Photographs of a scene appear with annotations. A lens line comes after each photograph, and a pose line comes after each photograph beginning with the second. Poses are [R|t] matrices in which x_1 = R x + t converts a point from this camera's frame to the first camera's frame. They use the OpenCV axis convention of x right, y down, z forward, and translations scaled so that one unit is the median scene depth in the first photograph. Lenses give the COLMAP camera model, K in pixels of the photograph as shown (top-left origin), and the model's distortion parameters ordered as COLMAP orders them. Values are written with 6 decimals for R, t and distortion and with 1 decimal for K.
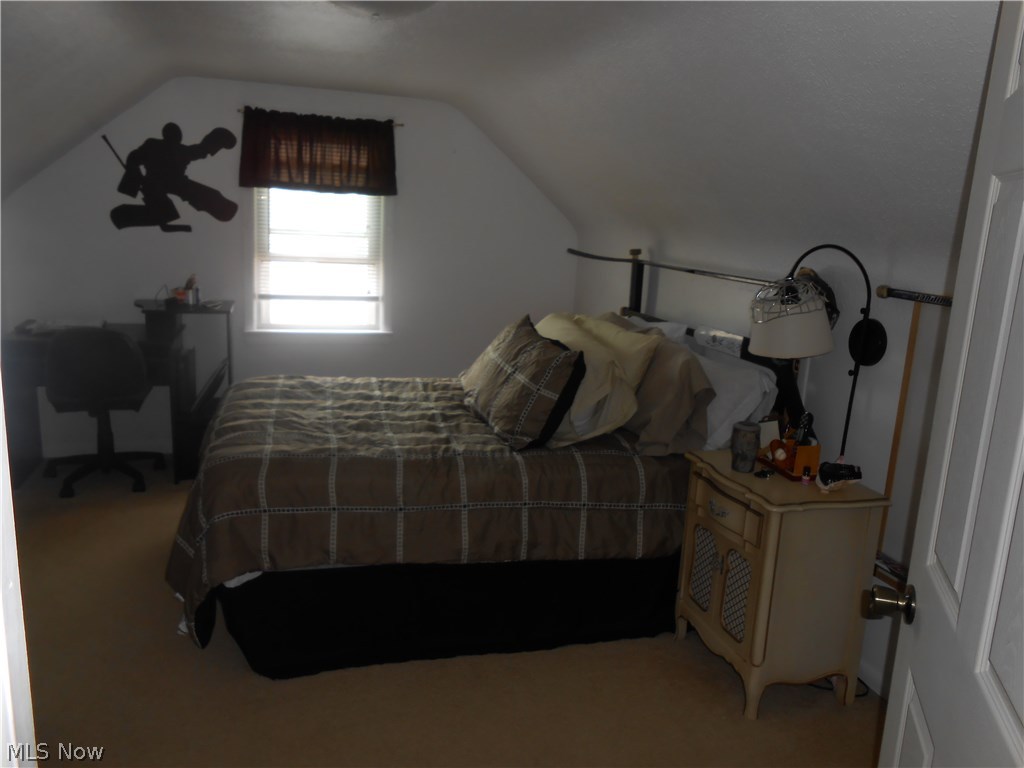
lens RADIAL K [[791.2, 0, 518.9], [0, 791.2, 384.1], [0, 0, 1]] dist [-0.082427, 0.116638]
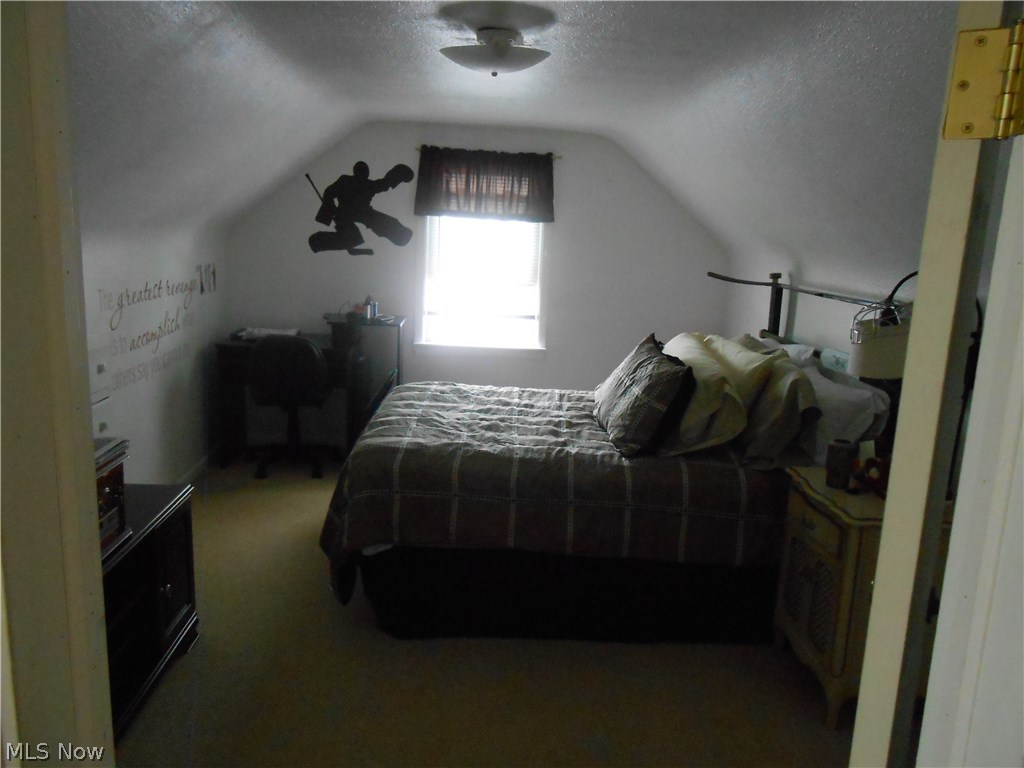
lens RADIAL K [[791.2, 0, 518.9], [0, 791.2, 384.1], [0, 0, 1]] dist [-0.082427, 0.116638]
pose [[0.969447, 0.039123, -0.242162, 0.090692], [-0.046448, 0.998618, -0.024608, 0.014970], [0.240864, 0.035104, 0.969924, -0.071939]]
